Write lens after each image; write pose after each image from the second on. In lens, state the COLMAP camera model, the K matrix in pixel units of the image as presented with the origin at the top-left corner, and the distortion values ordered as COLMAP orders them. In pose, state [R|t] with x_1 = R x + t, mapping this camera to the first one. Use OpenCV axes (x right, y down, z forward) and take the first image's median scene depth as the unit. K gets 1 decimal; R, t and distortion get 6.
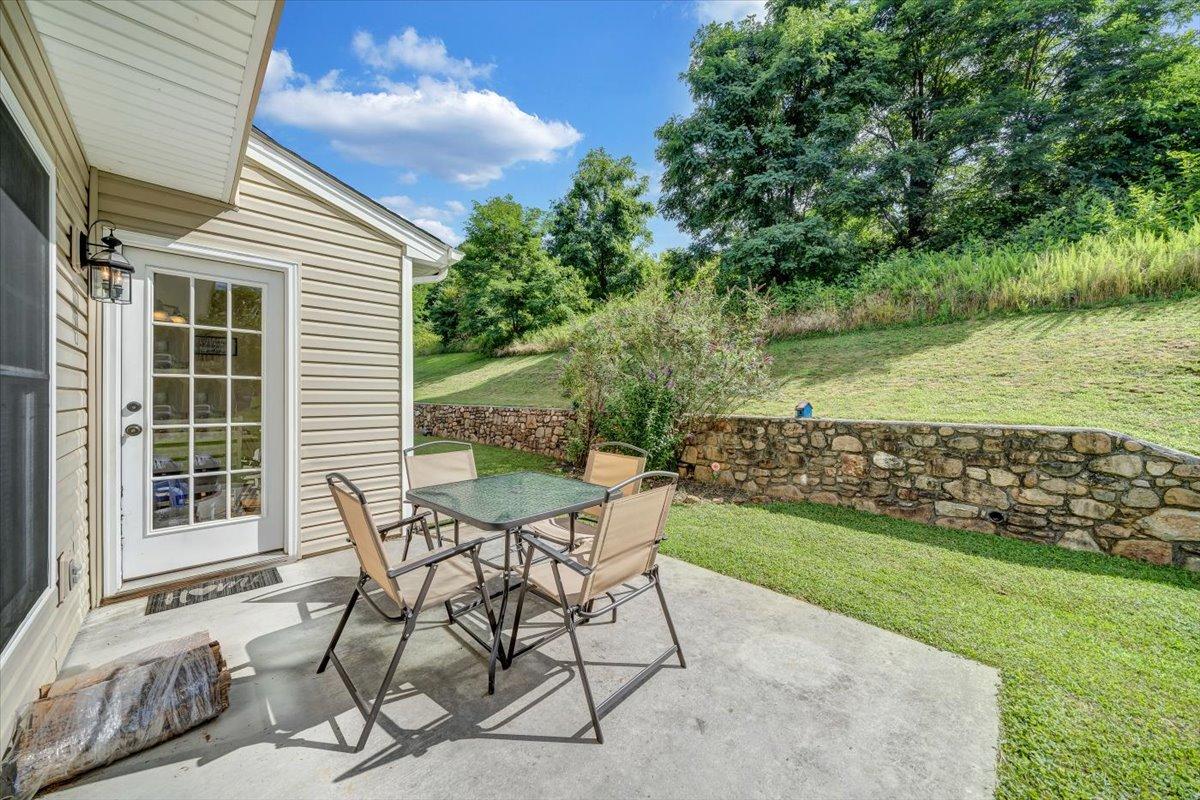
lens RADIAL K [[421.3, 0, 594.1], [0, 421.3, 393.0], [0, 0, 1]] dist [-0.005896, -0.000177]
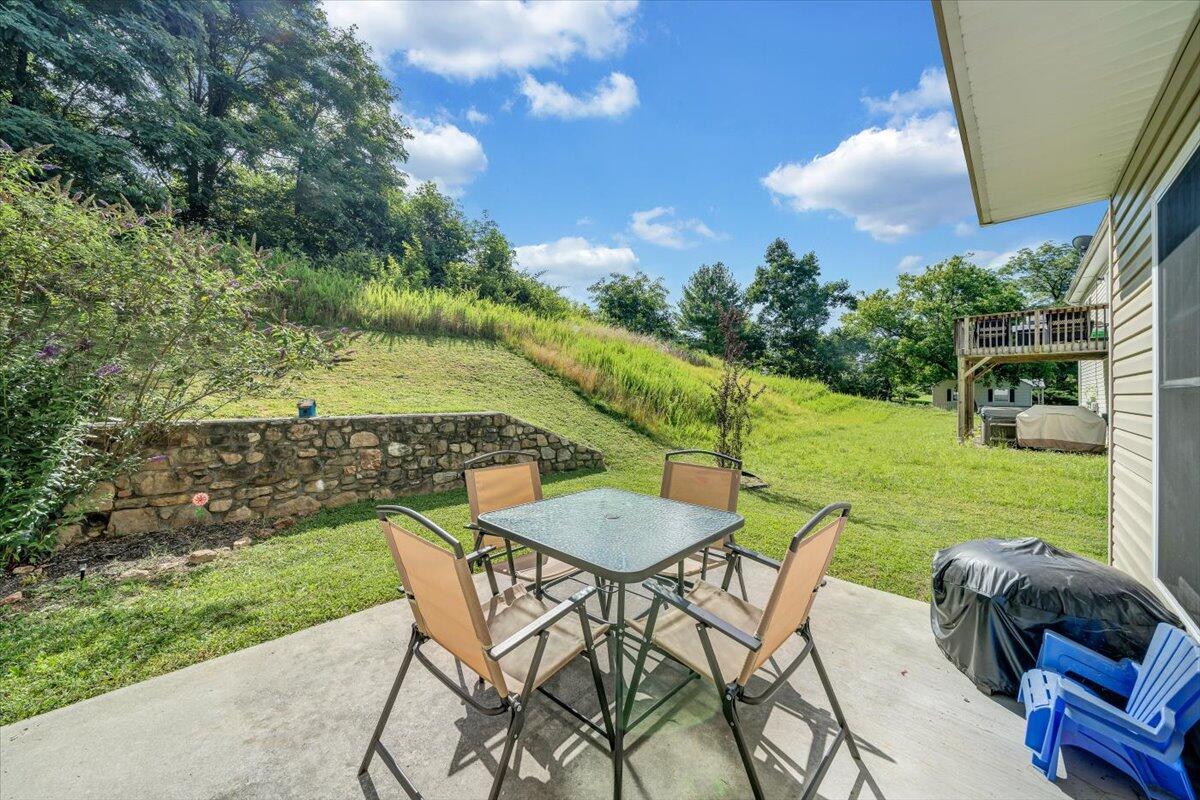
lens RADIAL K [[421.3, 0, 594.1], [0, 421.3, 393.0], [0, 0, 1]] dist [-0.005896, -0.000177]
pose [[0.002222, -0.002518, 0.999994, -0.419219], [-0.016073, 0.999868, 0.002553, -0.003878], [-0.999868, -0.016079, 0.002181, 0.440312]]
